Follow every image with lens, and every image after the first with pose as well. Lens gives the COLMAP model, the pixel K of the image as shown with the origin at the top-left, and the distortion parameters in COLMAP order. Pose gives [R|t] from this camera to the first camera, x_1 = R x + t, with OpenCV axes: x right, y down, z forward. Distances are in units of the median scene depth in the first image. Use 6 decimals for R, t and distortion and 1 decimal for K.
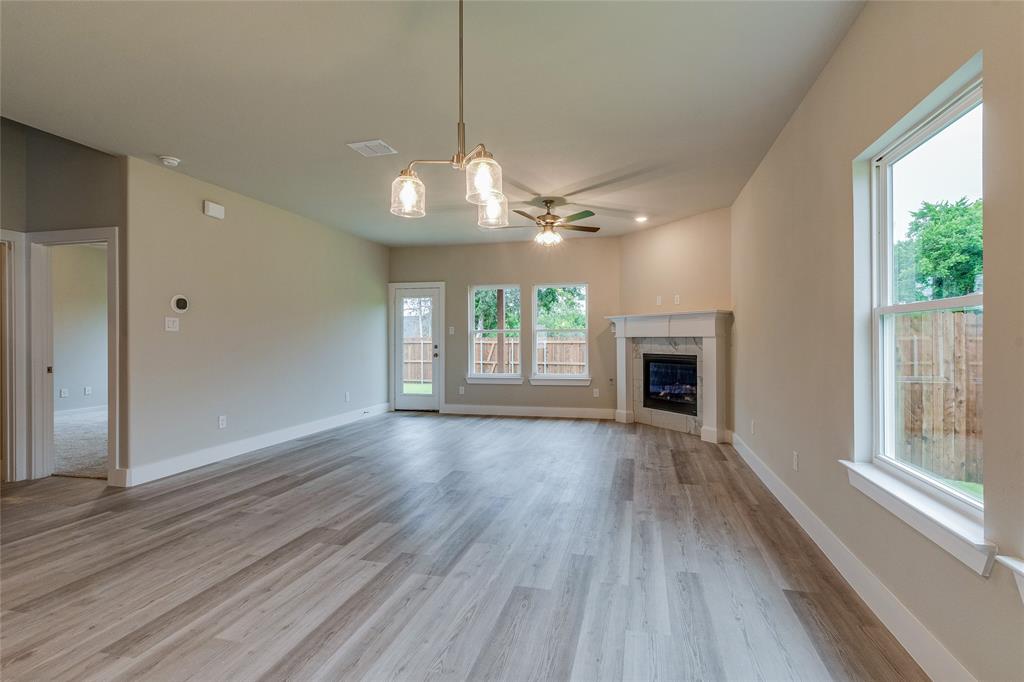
lens RADIAL K [[483.6, 0, 508.7], [0, 483.6, 338.0], [0, 0, 1]] dist [-0.004248, 0.000607]
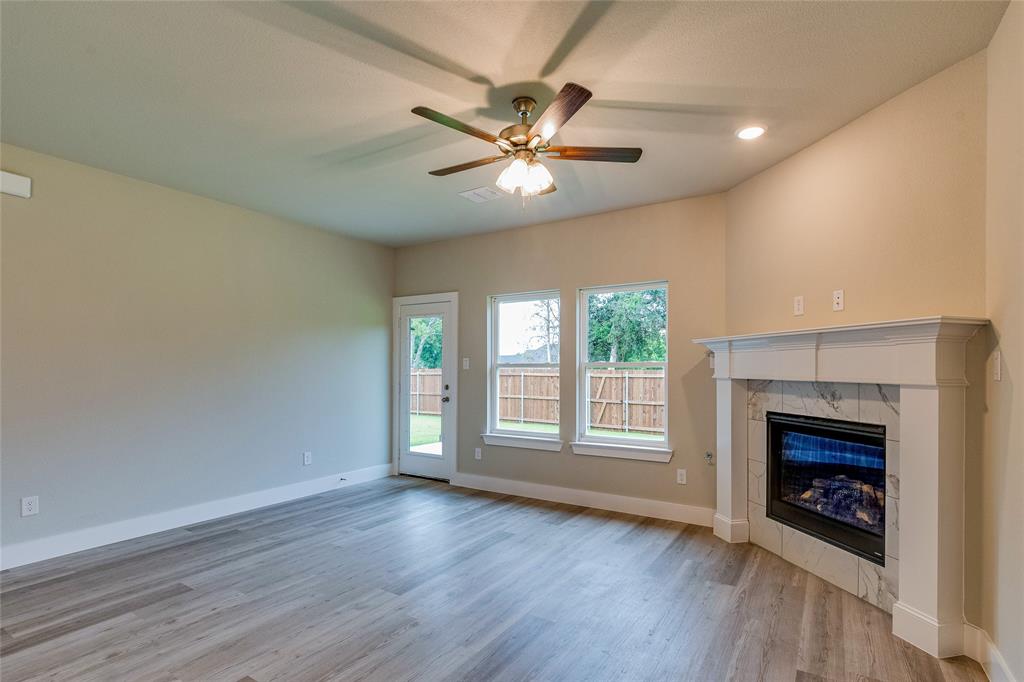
lens RADIAL K [[483.6, 0, 528.7], [0, 483.6, 367.5], [0, 0, 1]] dist [-0.004248, 0.000607]
pose [[0.955931, 0.005660, -0.293536, 0.182008], [-0.004892, 0.999982, 0.003351, -0.014522], [0.293549, -0.001767, 0.955942, 0.425879]]
